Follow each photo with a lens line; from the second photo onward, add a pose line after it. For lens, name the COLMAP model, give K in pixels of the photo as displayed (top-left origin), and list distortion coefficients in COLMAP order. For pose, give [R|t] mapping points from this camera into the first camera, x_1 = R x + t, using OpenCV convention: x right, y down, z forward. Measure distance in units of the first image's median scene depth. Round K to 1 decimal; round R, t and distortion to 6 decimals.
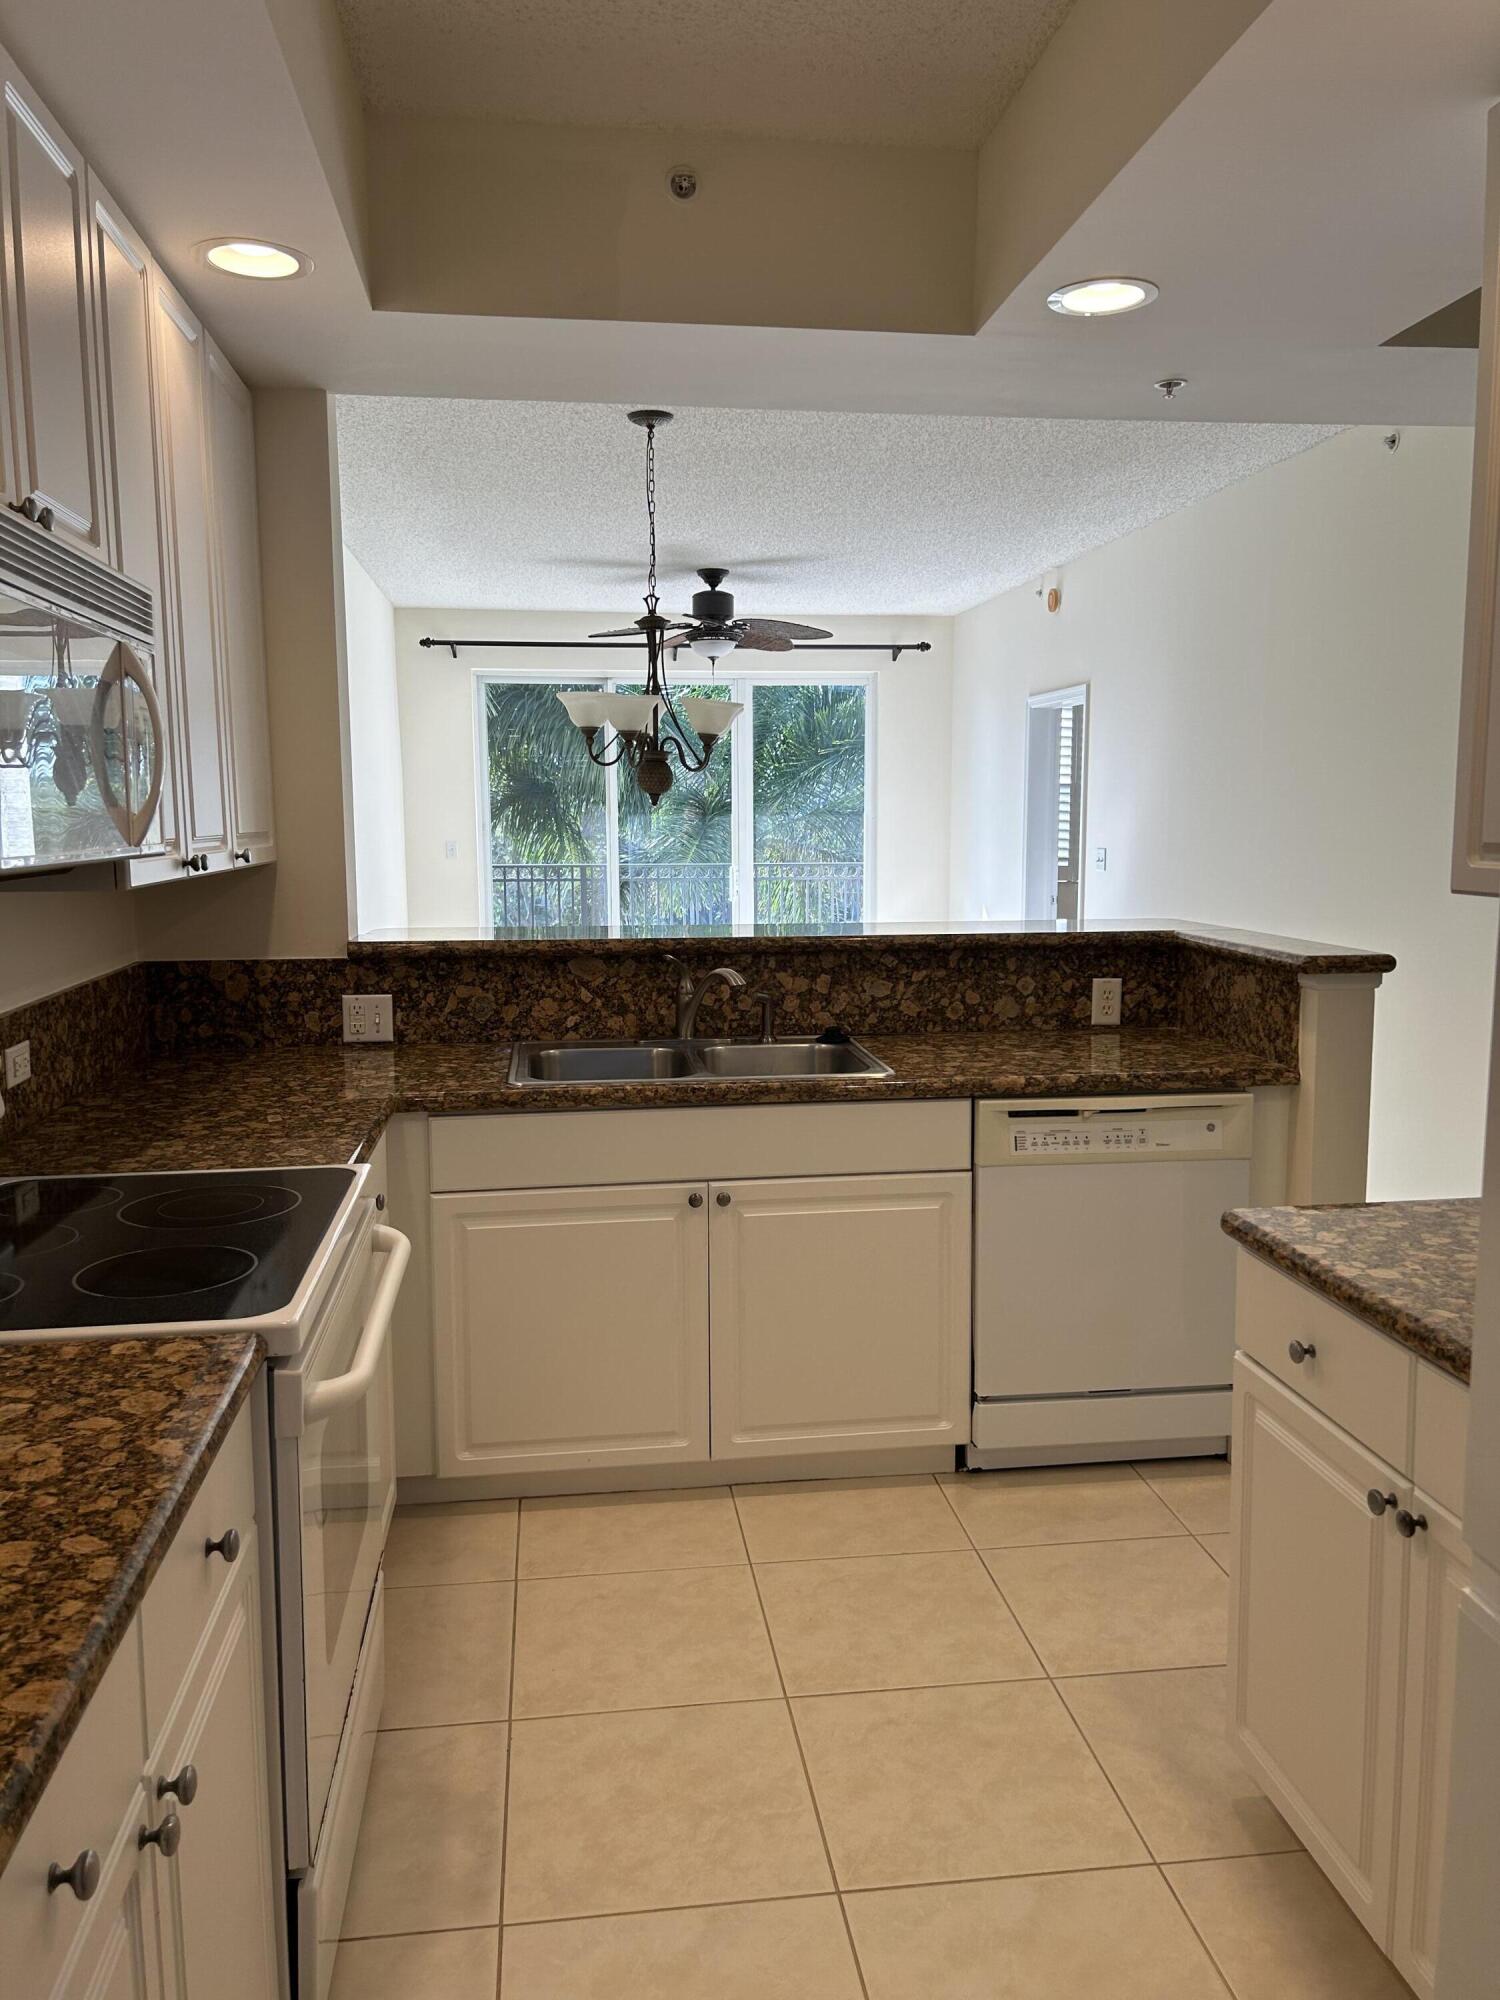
lens RADIAL K [[1504.2, 0, 748.3], [0, 1504.2, 998.6], [0, 0, 1]] dist [0.042488, -0.050645]
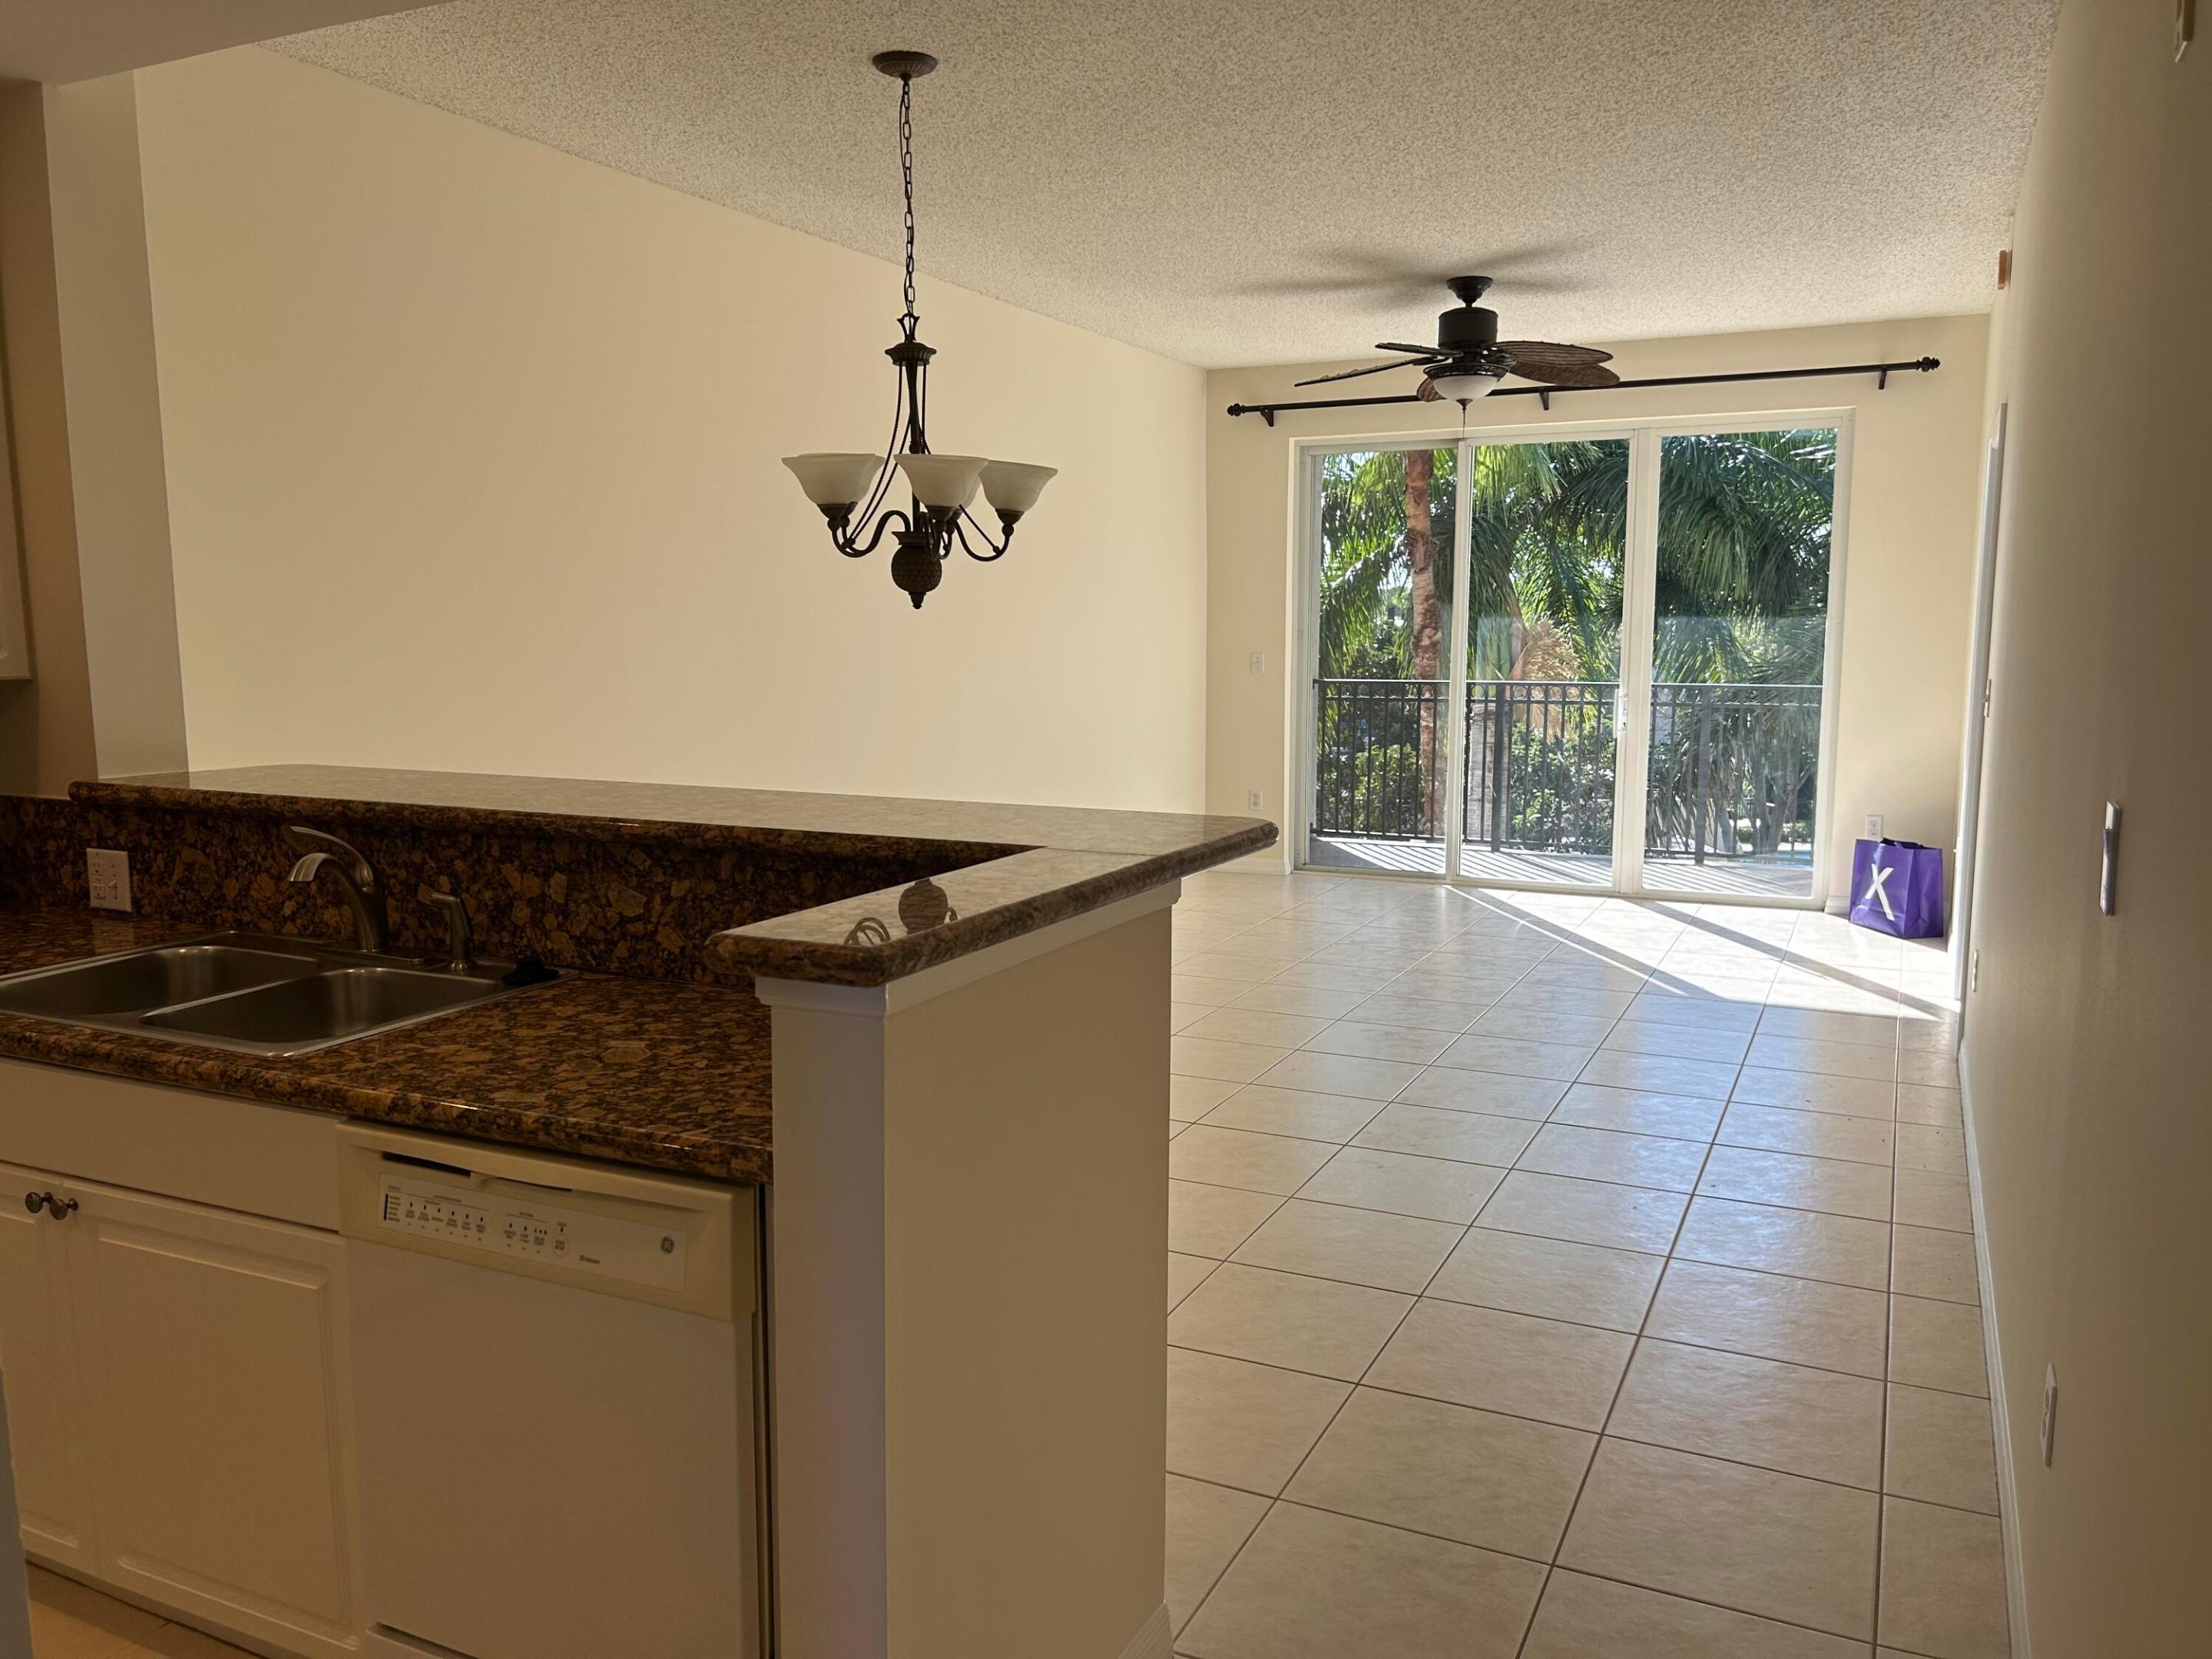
lens RADIAL K [[1663.7, 0, 1111.4], [0, 1663.7, 844.0], [0, 0, 1]] dist [0.042488, -0.050645]
pose [[0.838086, 0.077426, -0.540016, 0.631313], [-0.069195, 0.996969, 0.035554, -0.069973], [0.541132, 0.007569, 0.840903, 0.525601]]
